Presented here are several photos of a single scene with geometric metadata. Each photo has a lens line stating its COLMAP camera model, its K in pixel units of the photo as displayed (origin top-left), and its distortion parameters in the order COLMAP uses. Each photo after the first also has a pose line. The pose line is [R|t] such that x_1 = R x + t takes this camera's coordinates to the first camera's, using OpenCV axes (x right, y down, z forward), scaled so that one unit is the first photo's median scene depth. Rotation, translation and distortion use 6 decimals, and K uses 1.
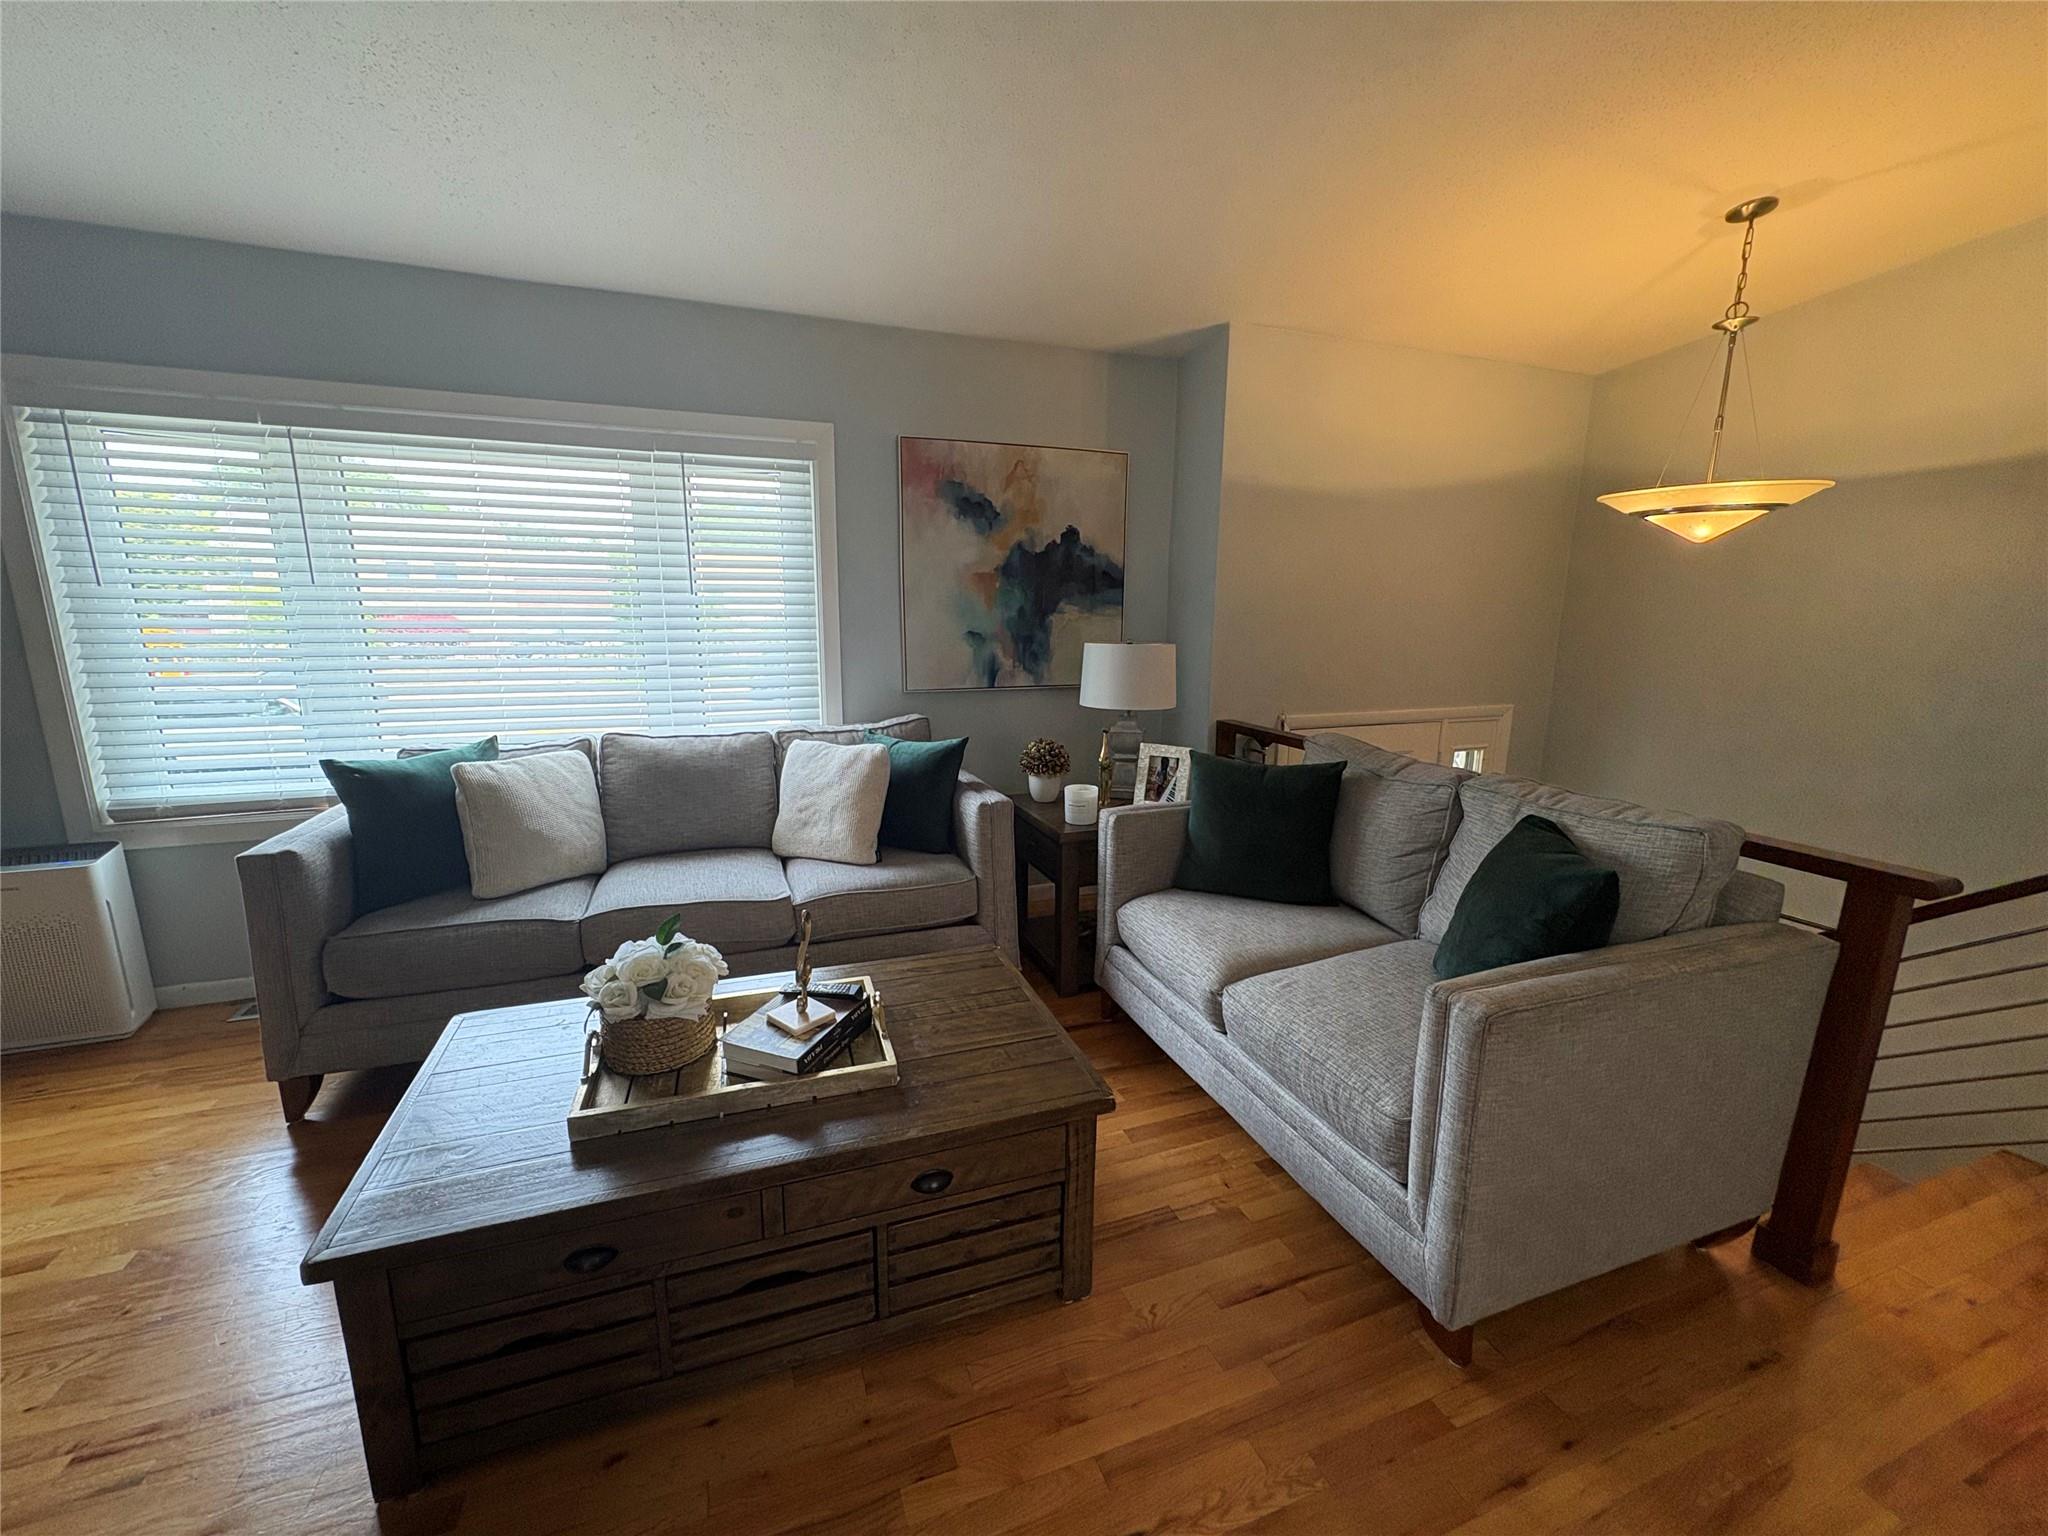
lens RADIAL K [[814.5, 0, 1024.7], [0, 814.5, 769.3], [0, 0, 1]] dist [-0.000932, 0.000635]
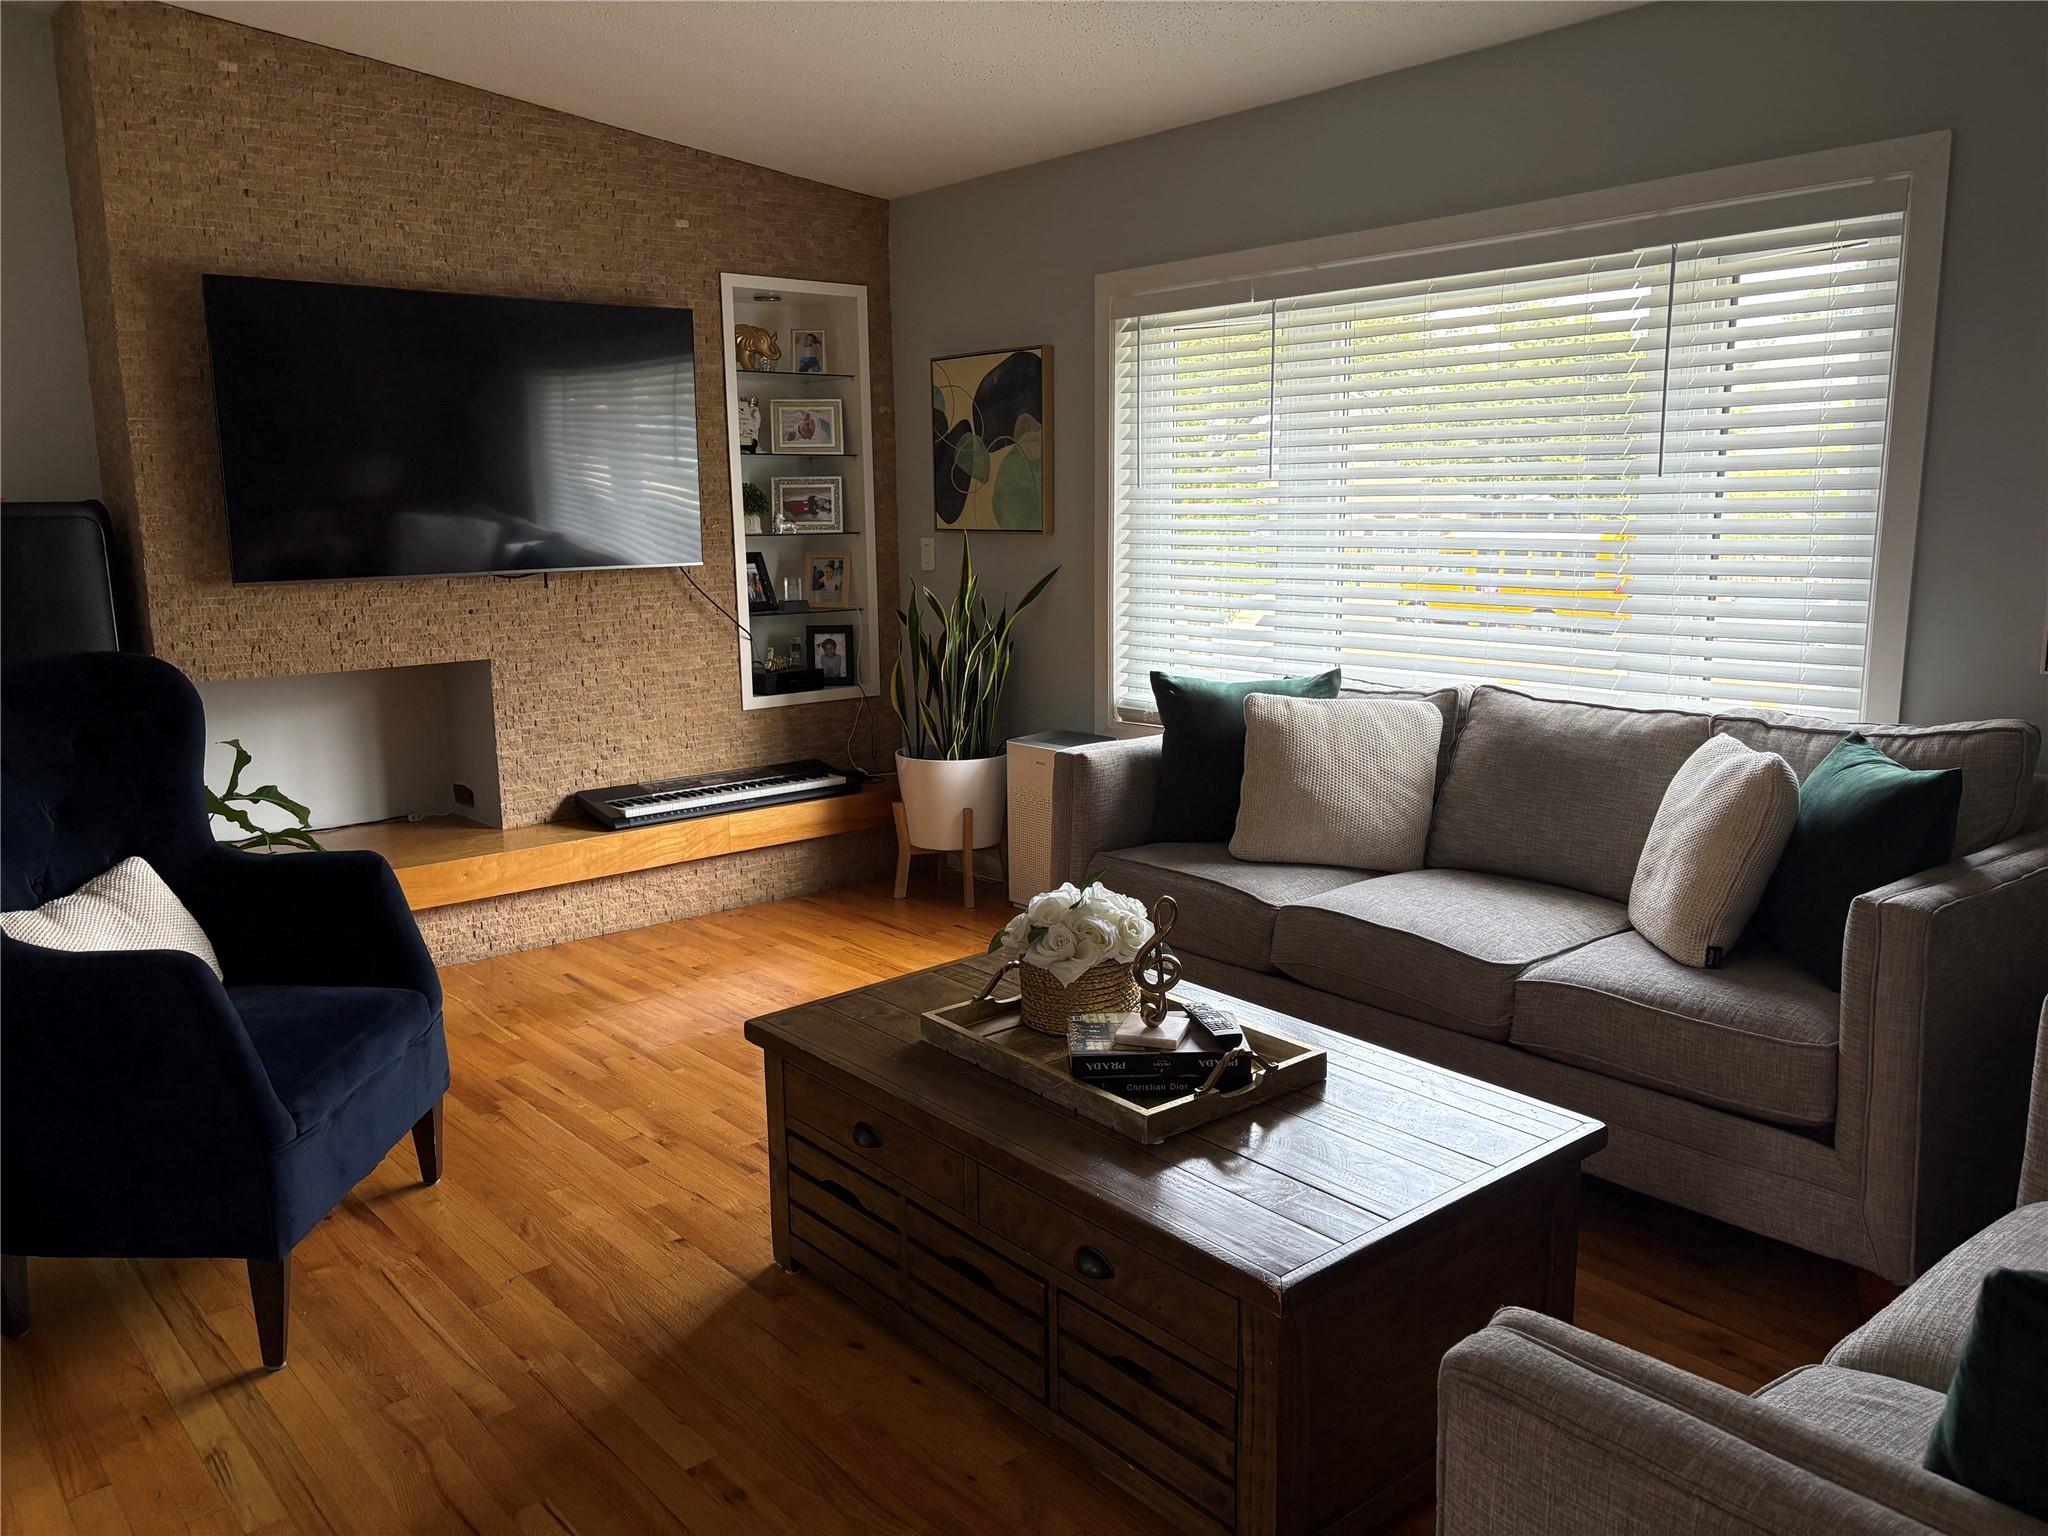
lens RADIAL K [[1545.1, 0, 1019.3], [0, 1545.1, 771.8], [0, 0, 1]] dist [0.041869, -0.045746]
pose [[0.340000, 0.151095, -0.928208, 0.657793], [-0.168681, 0.980800, 0.097869, -0.039936], [0.925174, 0.123295, 0.358958, 0.213175]]
